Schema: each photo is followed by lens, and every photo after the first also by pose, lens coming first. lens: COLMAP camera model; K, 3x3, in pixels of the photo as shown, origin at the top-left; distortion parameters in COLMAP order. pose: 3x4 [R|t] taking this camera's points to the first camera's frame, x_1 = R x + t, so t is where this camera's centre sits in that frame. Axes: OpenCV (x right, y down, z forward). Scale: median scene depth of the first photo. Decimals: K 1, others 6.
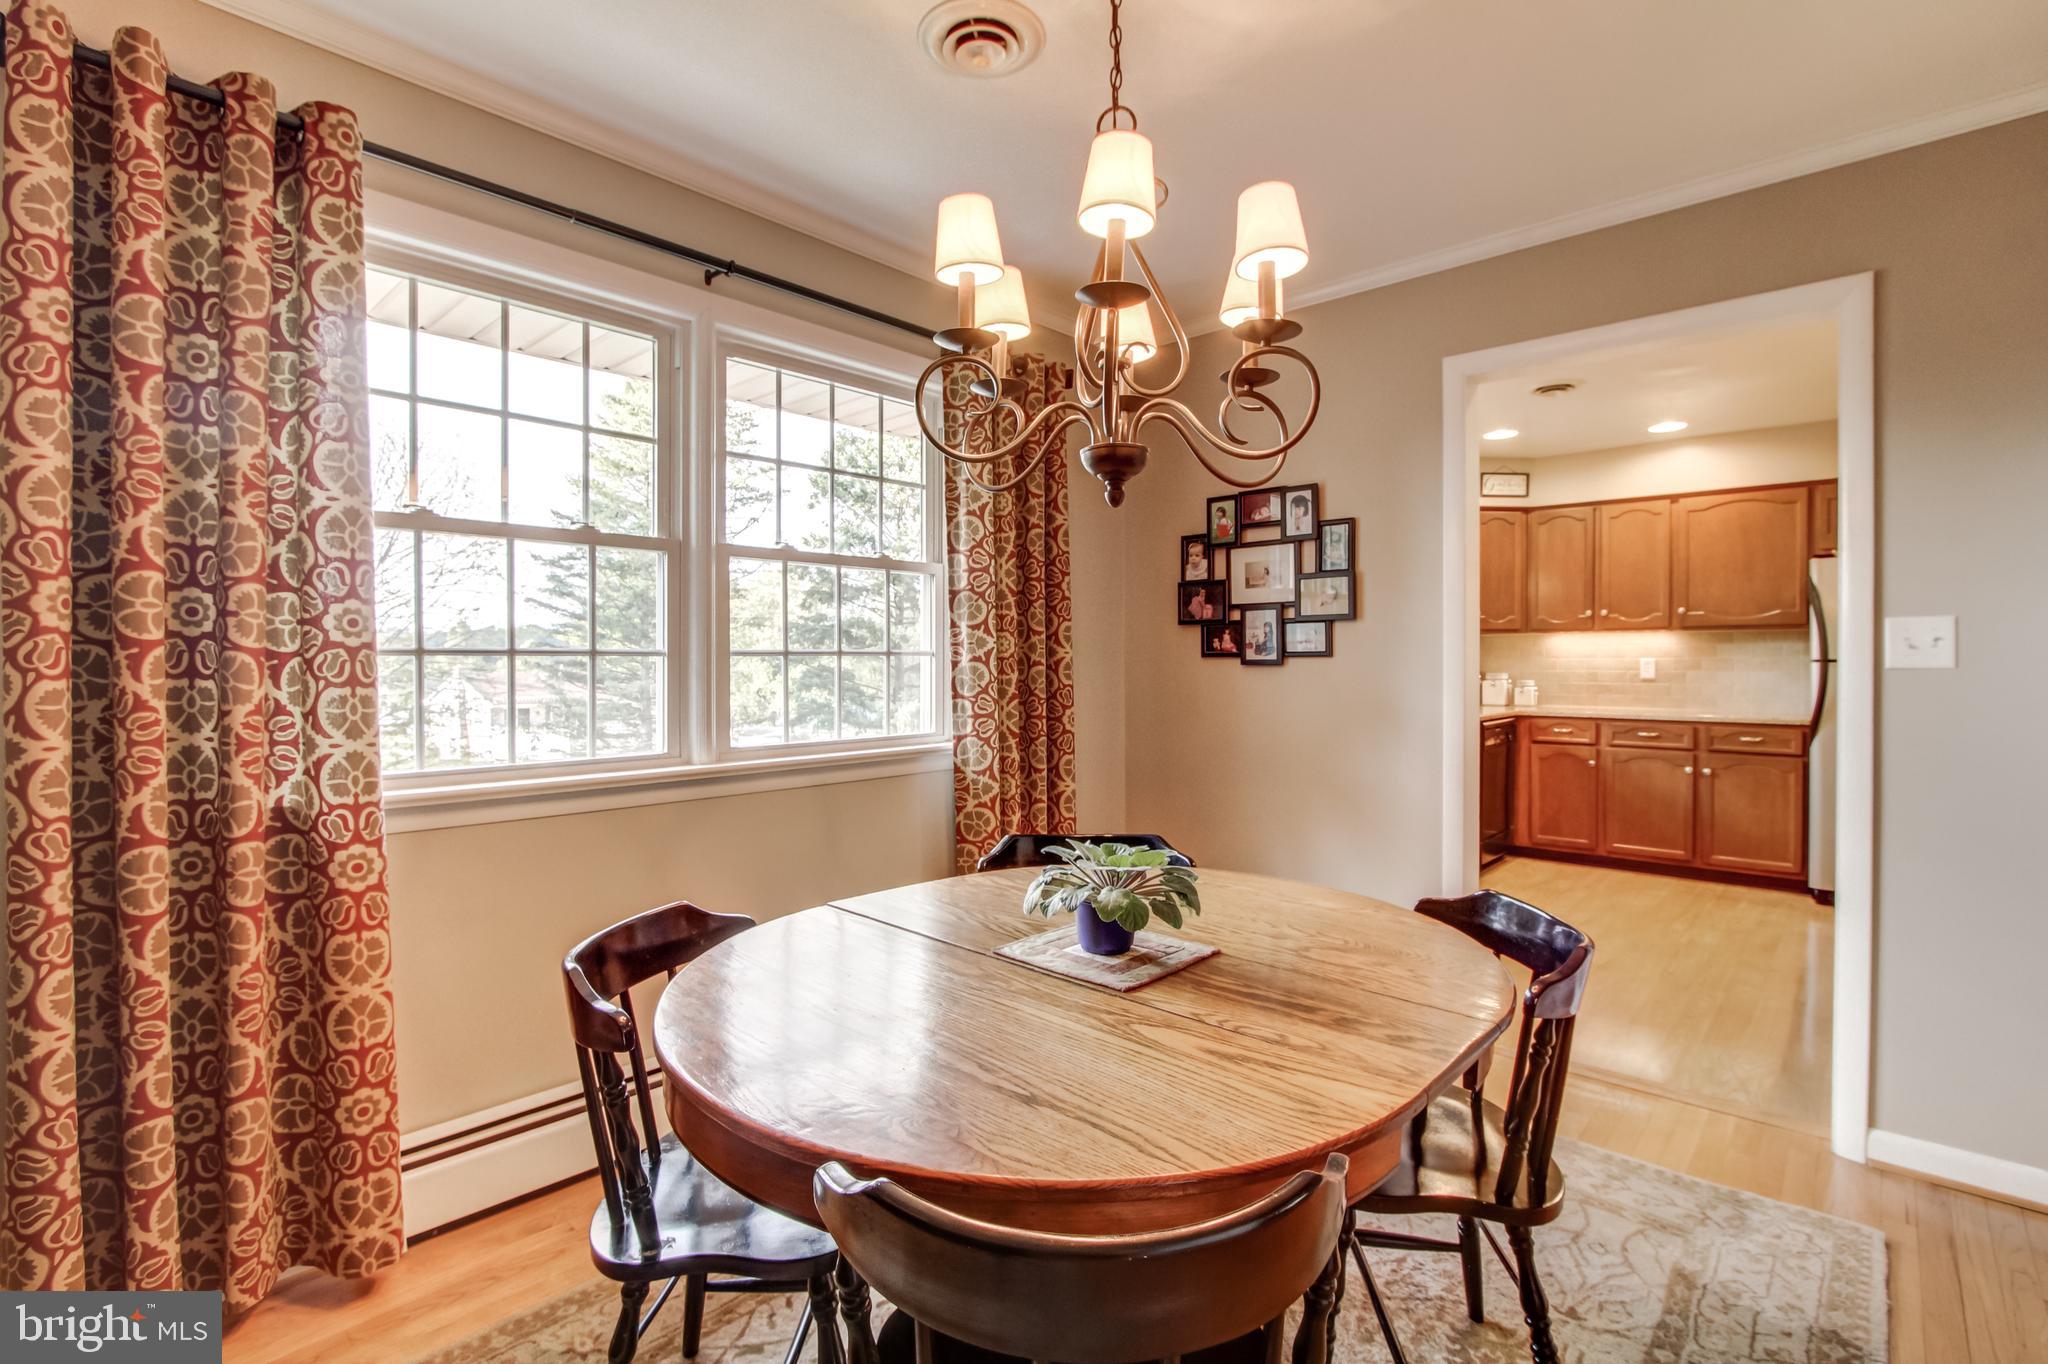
lens RADIAL K [[941.1, 0, 1024.1], [0, 941.1, 676.6], [0, 0, 1]] dist [-0.027019, 0.000873]
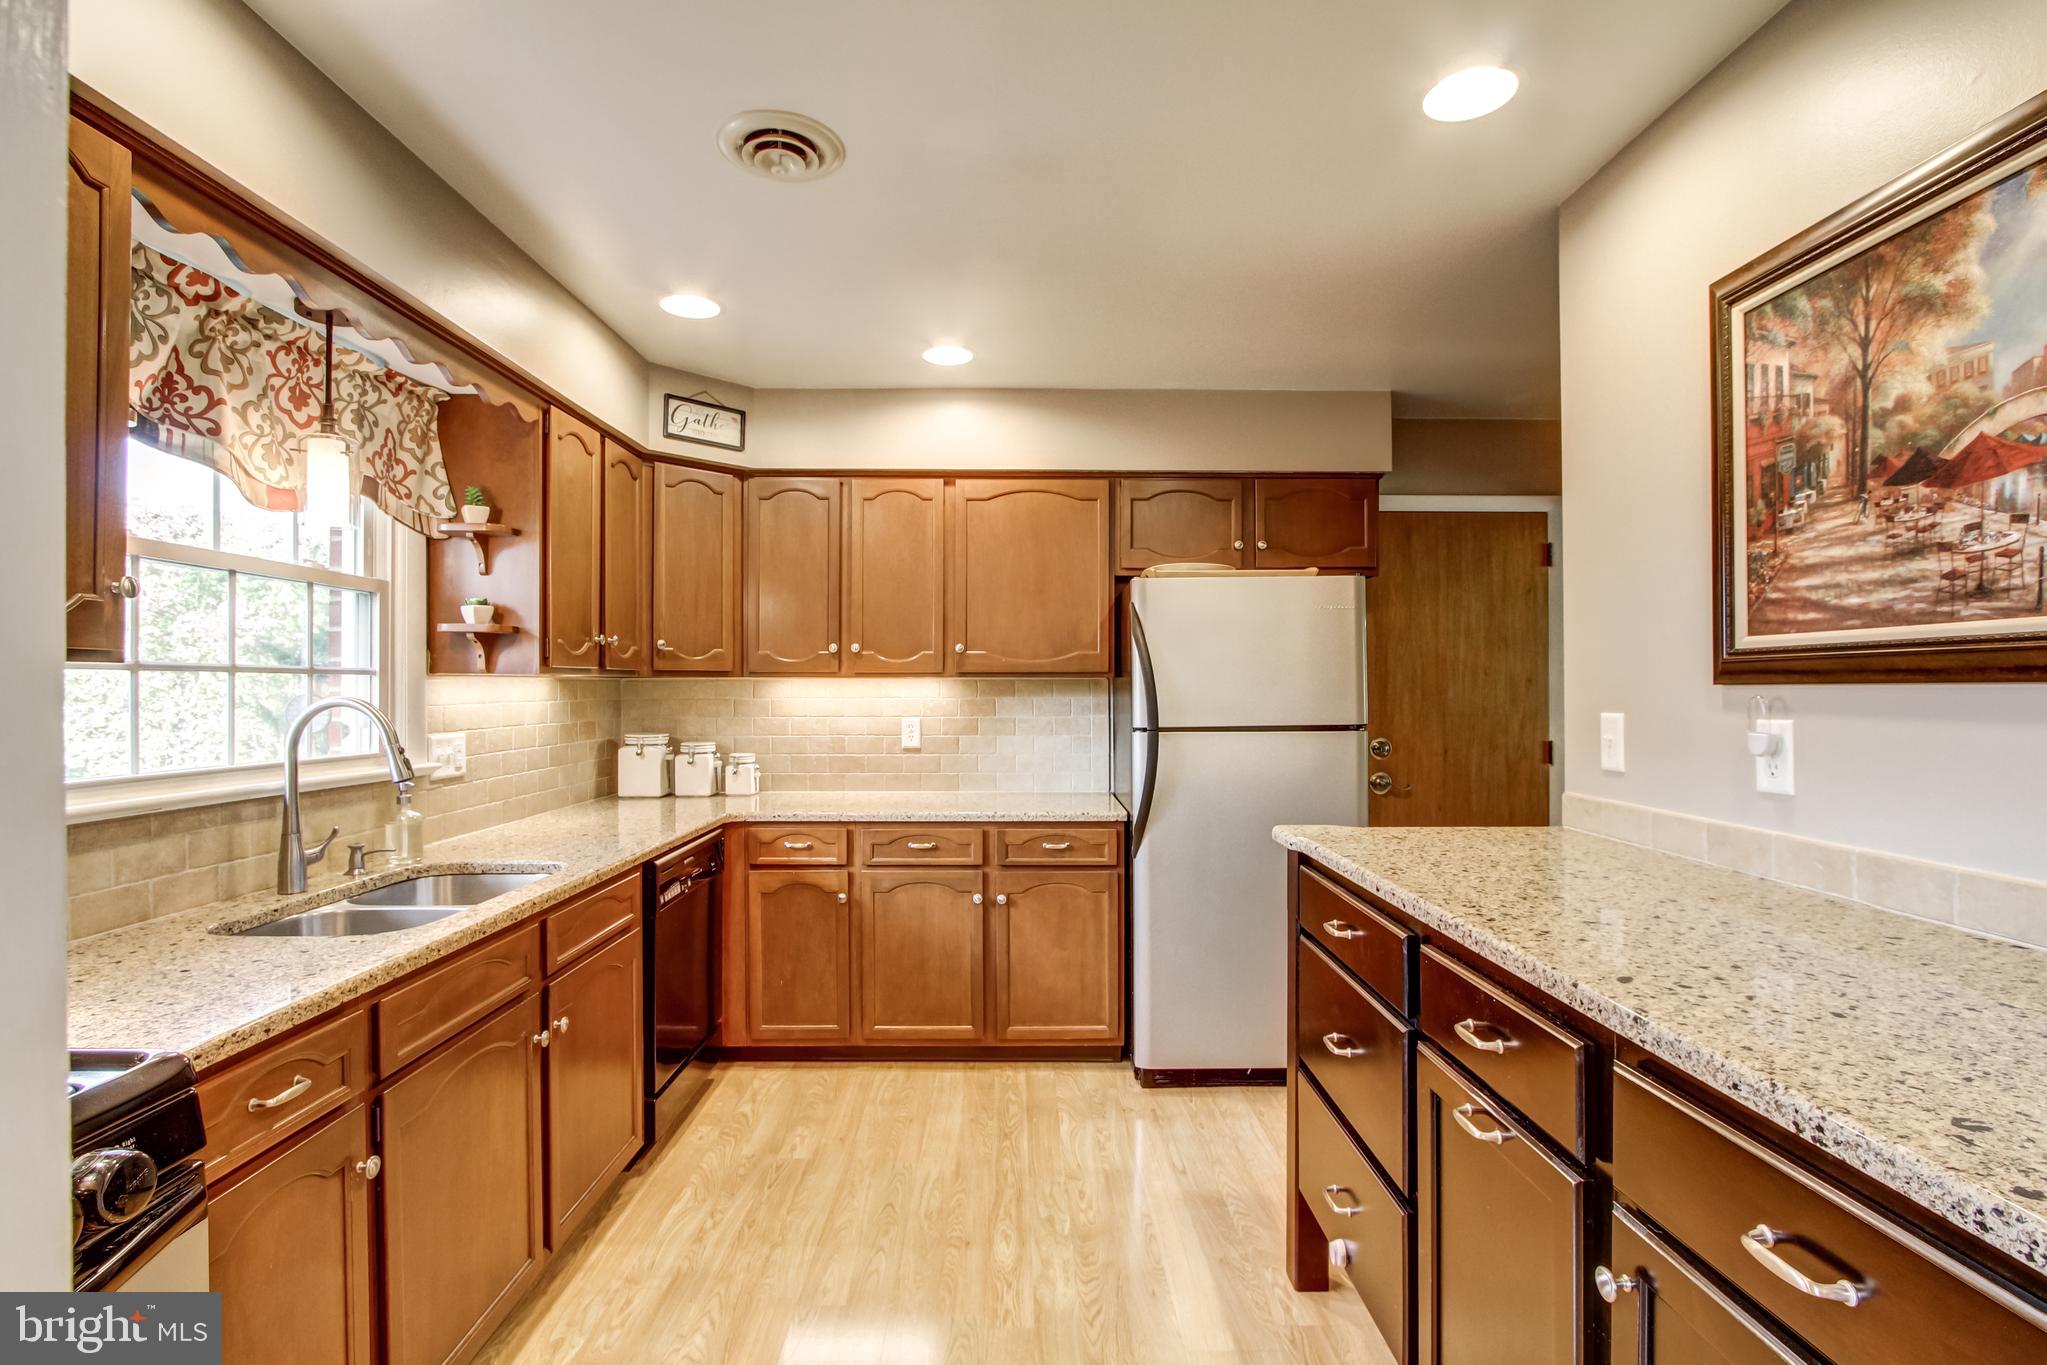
lens RADIAL K [[940.6, 0, 1020.5], [0, 940.6, 687.8], [0, 0, 1]] dist [-0.027019, 0.000873]
pose [[0.726444, 0.002768, 0.687220, 0.276718], [0.009765, 0.999849, -0.014349, -0.032492], [-0.687156, 0.017135, 0.726308, 0.478515]]
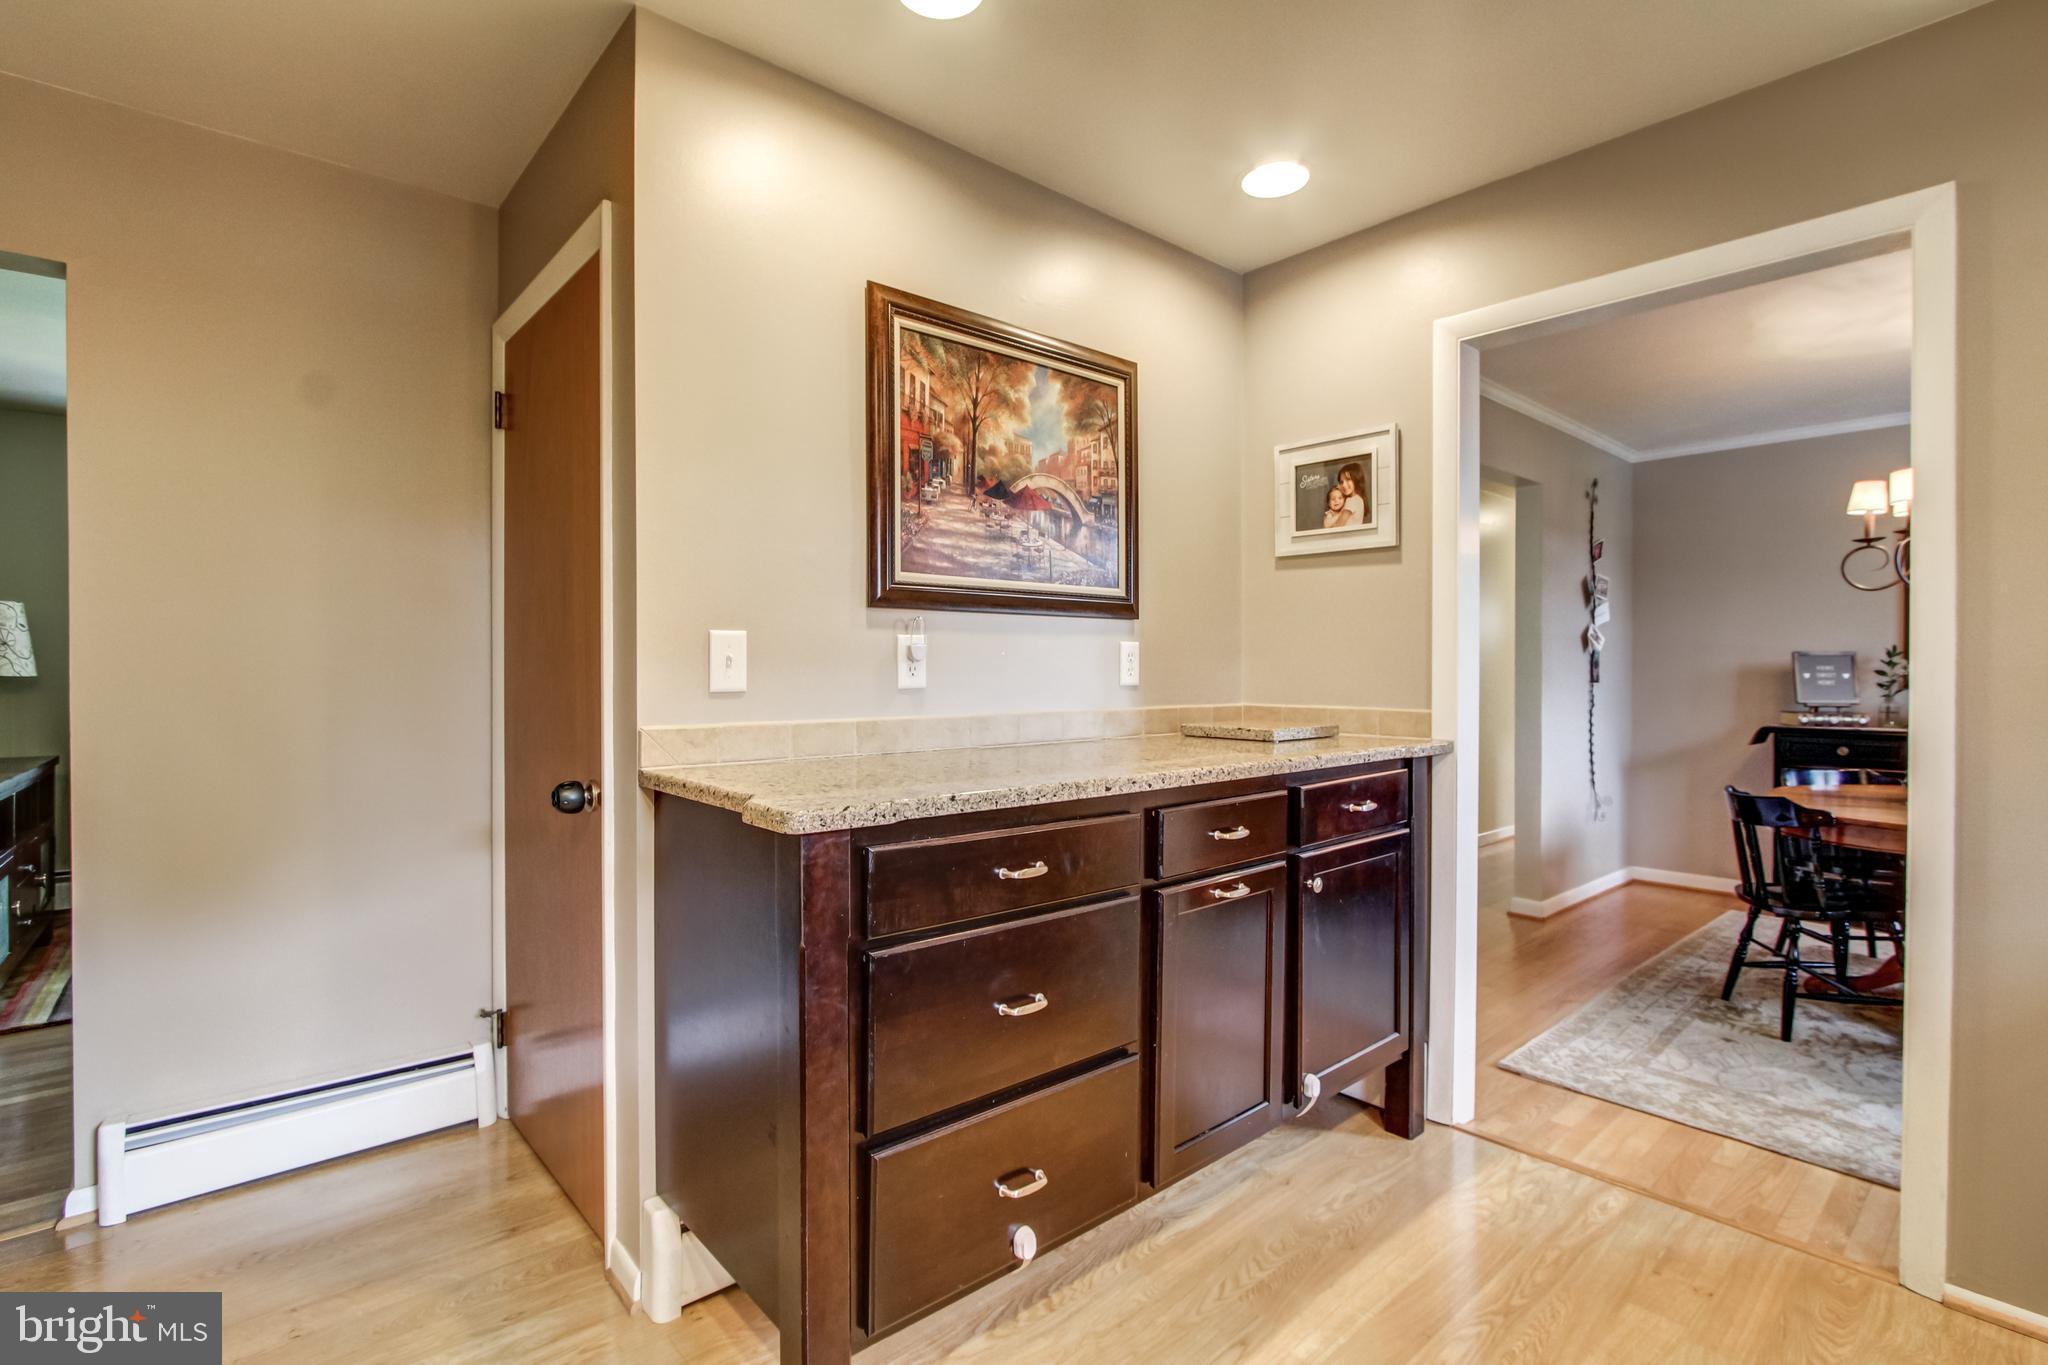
lens RADIAL K [[941.1, 0, 1018.9], [0, 941.1, 663.6], [0, 0, 1]] dist [-0.027019, 0.000873]
pose [[-0.993188, 0.001764, 0.116508, 0.597483], [0.003530, 0.999882, 0.014951, -0.015607], [-0.116468, 0.015261, -0.993077, 0.993094]]
